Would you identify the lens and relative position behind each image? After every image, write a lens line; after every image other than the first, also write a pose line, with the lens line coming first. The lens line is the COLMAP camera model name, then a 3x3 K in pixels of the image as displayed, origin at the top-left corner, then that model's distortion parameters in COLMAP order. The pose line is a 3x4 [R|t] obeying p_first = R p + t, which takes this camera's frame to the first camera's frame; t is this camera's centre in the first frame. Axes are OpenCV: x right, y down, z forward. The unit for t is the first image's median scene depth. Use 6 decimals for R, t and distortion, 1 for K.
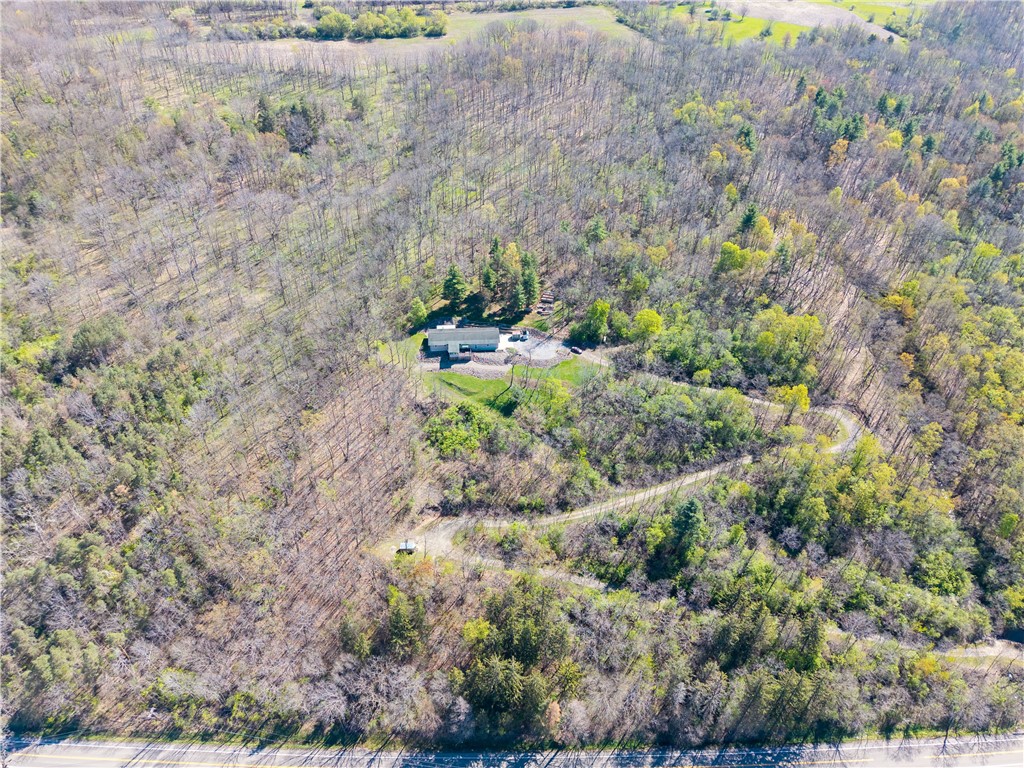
lens RADIAL K [[705.7, 0, 512.0], [0, 705.7, 384.0], [0, 0, 1]] dist [-0.004311, -0.002204]
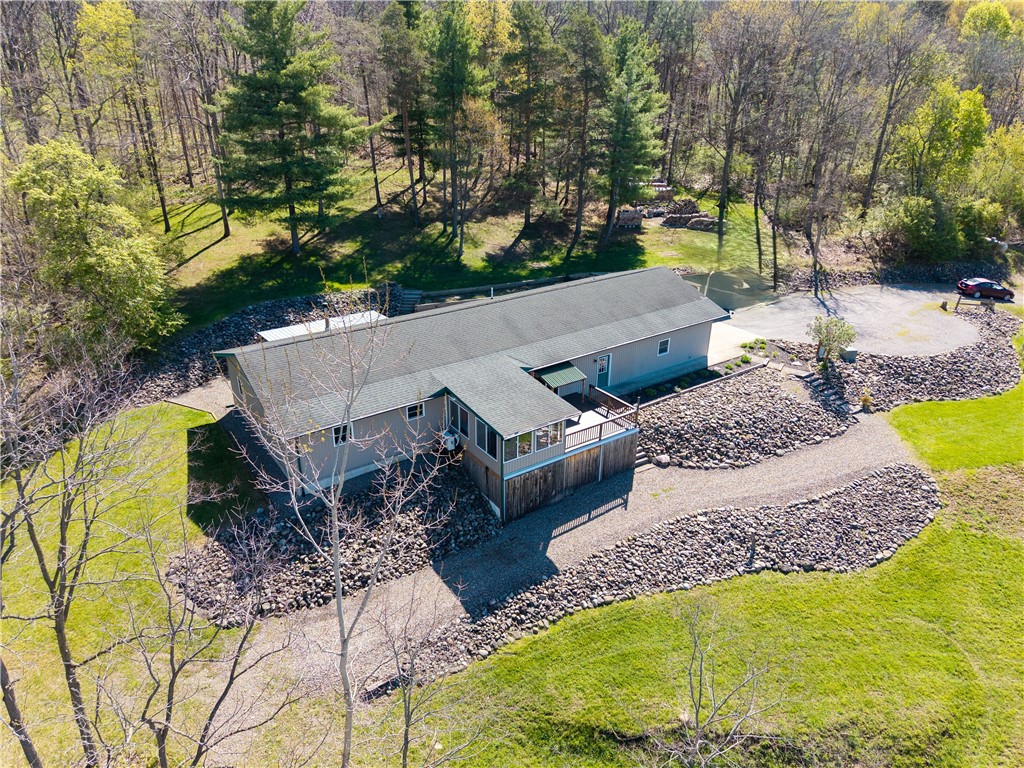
lens RADIAL K [[705.7, 0, 512.0], [0, 705.7, 384.0], [0, 0, 1]] dist [-0.004311, -0.002204]
pose [[0.870462, -0.223640, 0.438499, -0.126644], [0.313703, 0.938528, -0.144068, -0.035161], [-0.379324, 0.262965, 0.887109, 0.856553]]
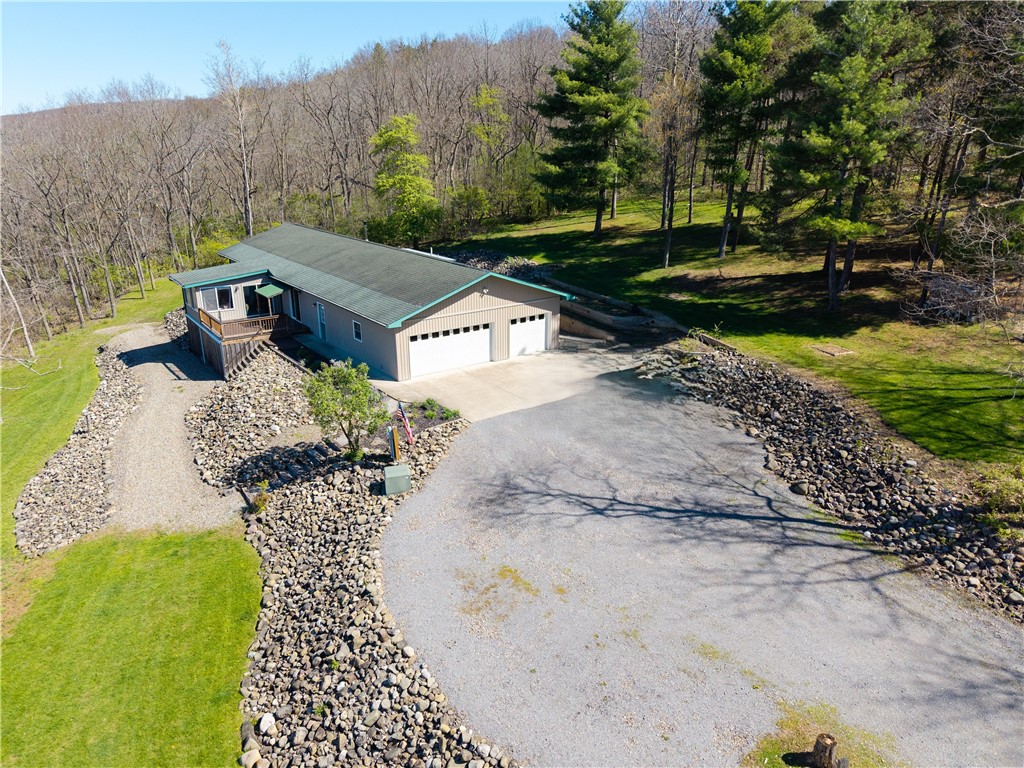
lens RADIAL K [[699.7, 0, 512.0], [0, 699.7, 384.0], [0, 0, 1]] dist [0.005391, -0.004651]
pose [[0.510237, 0.257407, -0.820609, 0.082061], [-0.522000, 0.850996, -0.057629, -0.052718], [0.683502, 0.457763, 0.568576, 0.927625]]
